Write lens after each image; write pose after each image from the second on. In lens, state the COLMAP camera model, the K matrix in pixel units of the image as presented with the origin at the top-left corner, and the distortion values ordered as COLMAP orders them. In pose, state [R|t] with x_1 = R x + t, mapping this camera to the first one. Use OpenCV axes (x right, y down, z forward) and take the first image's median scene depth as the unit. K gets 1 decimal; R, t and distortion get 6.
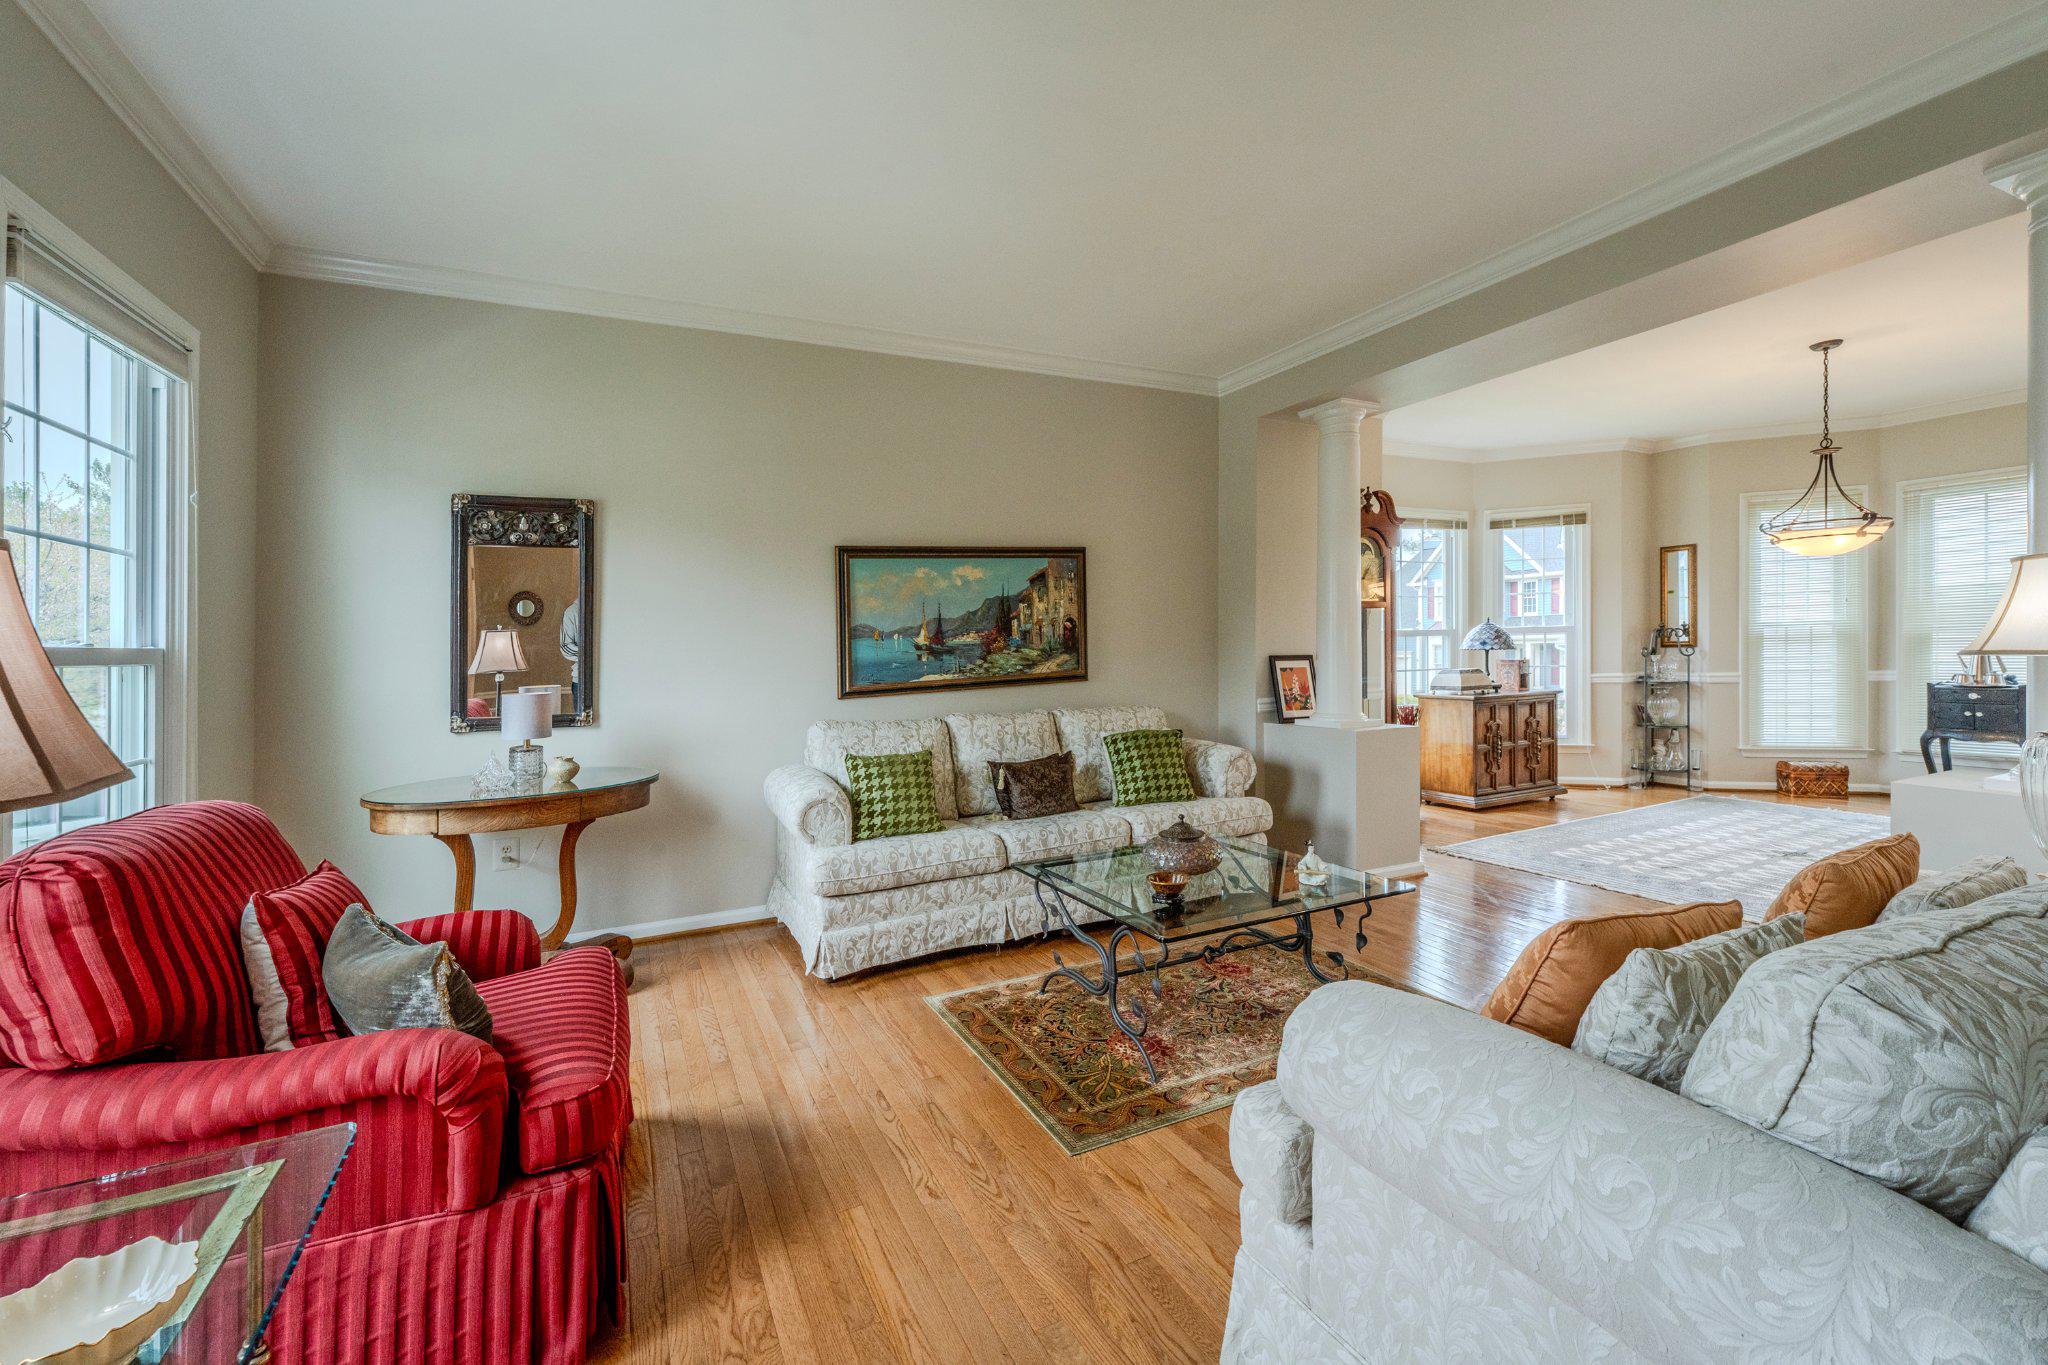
lens RADIAL K [[847.9, 0, 1023.2], [0, 847.9, 644.8], [0, 0, 1]] dist [0.000465, 0.000016]
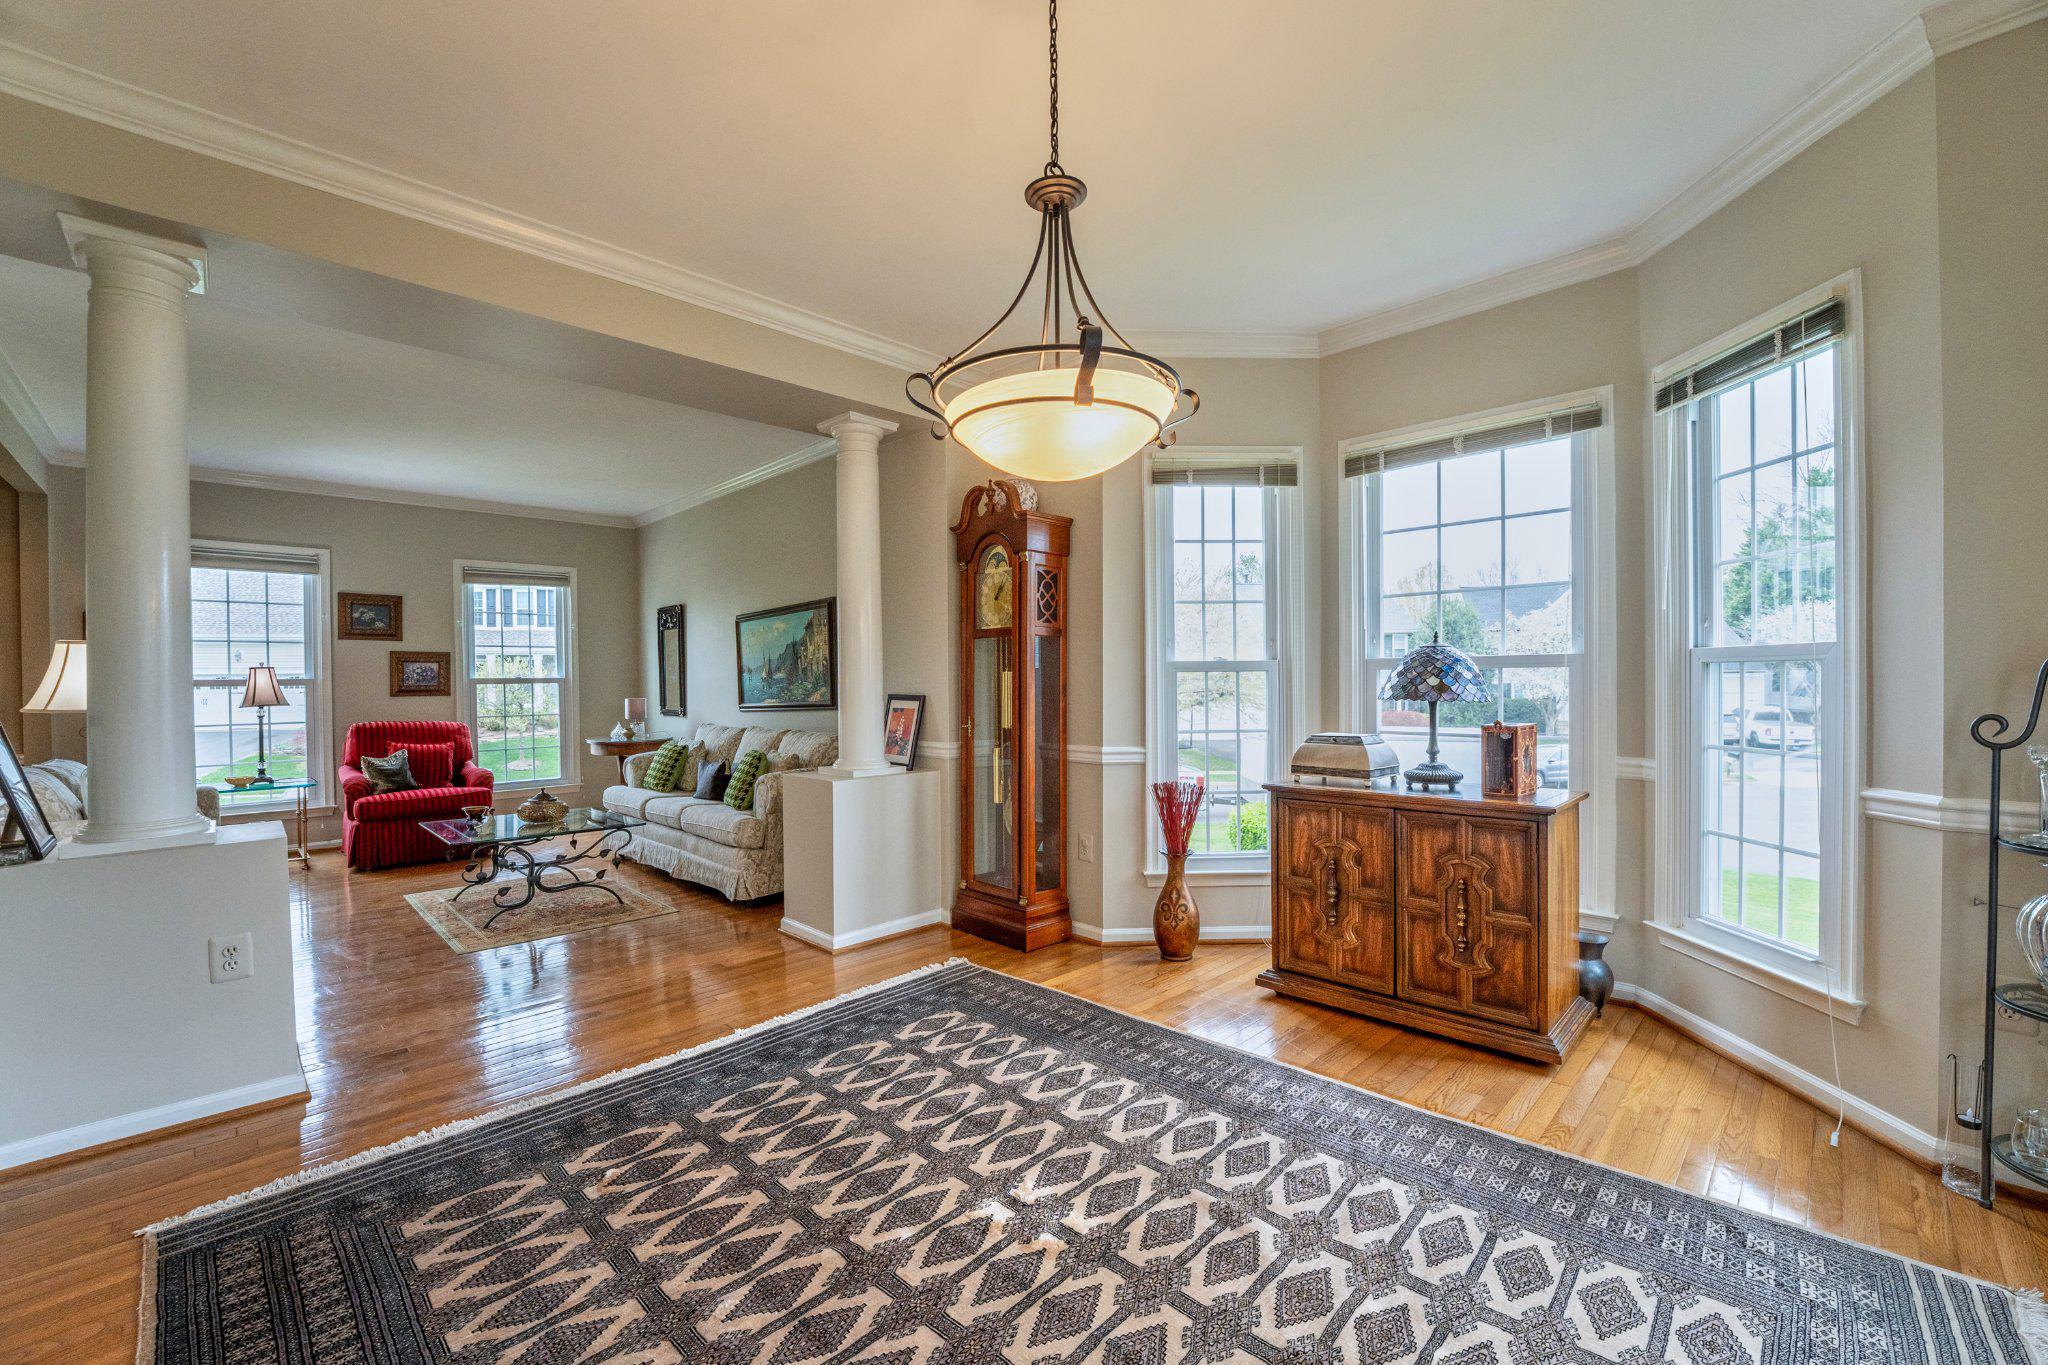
lens RADIAL K [[824.1, 0, 1012.3], [0, 824.1, 684.5], [0, 0, 1]] dist [-0.028037, -0.000041]
pose [[0.322738, 0.024840, -0.946162, 1.275828], [0.006744, 0.999570, 0.028543, -0.024568], [0.946464, -0.015593, 0.322432, 0.886286]]
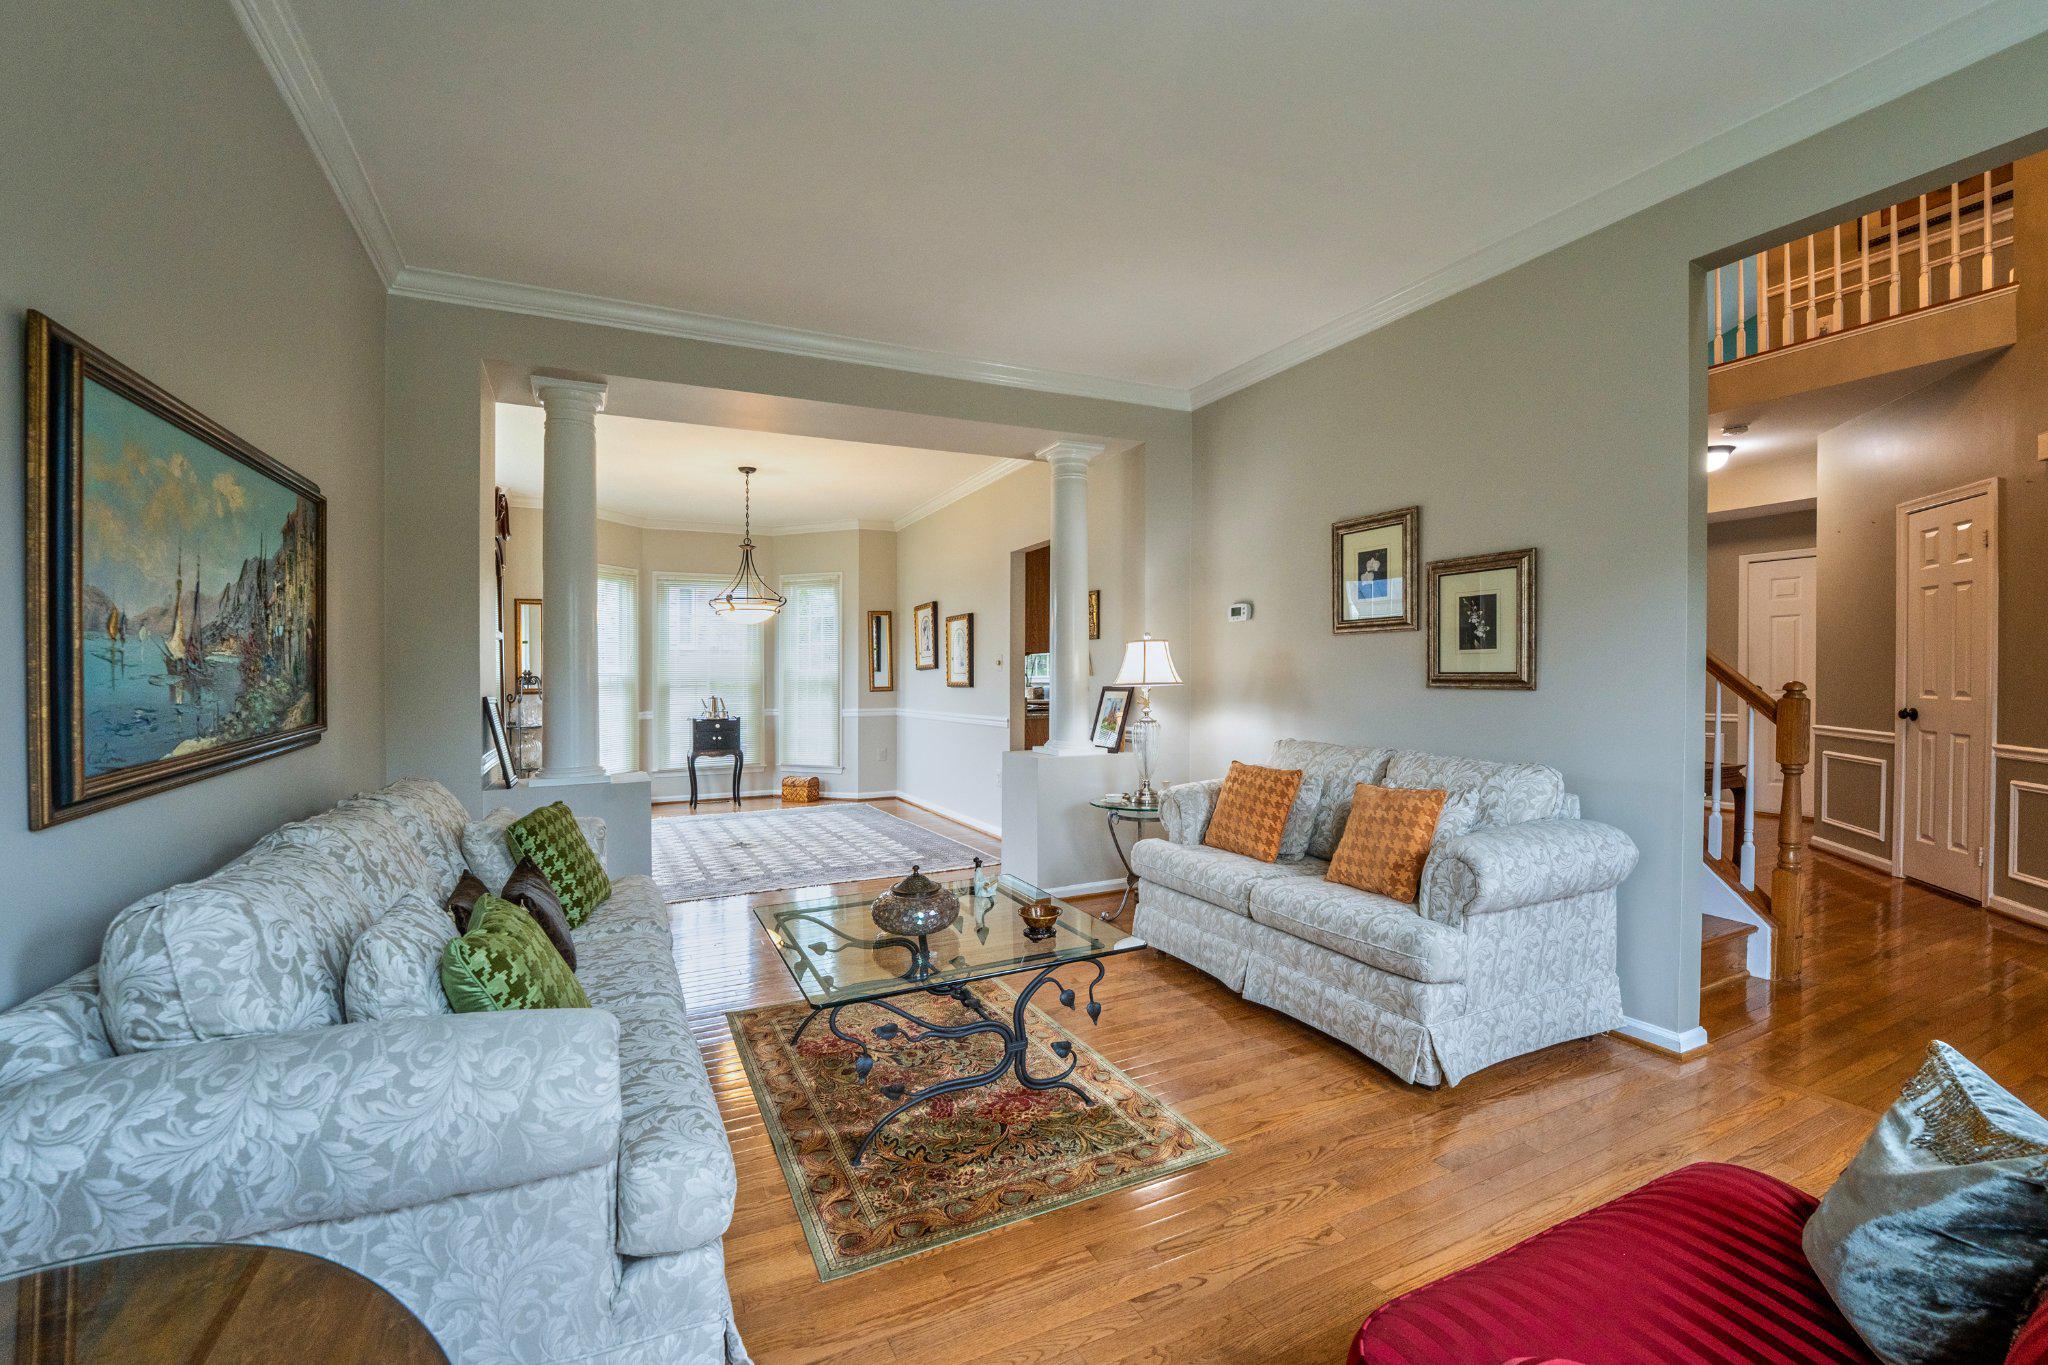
lens RADIAL K [[865.5, 0, 1024.0], [0, 865.5, 682.5], [0, 0, 1]] dist [0.000817, 0.000008]
pose [[0.002979, 0.016935, 0.999852, -0.467875], [0.007192, 0.999830, -0.016956, 0.018067], [-0.999970, 0.007241, 0.002857, 0.583786]]
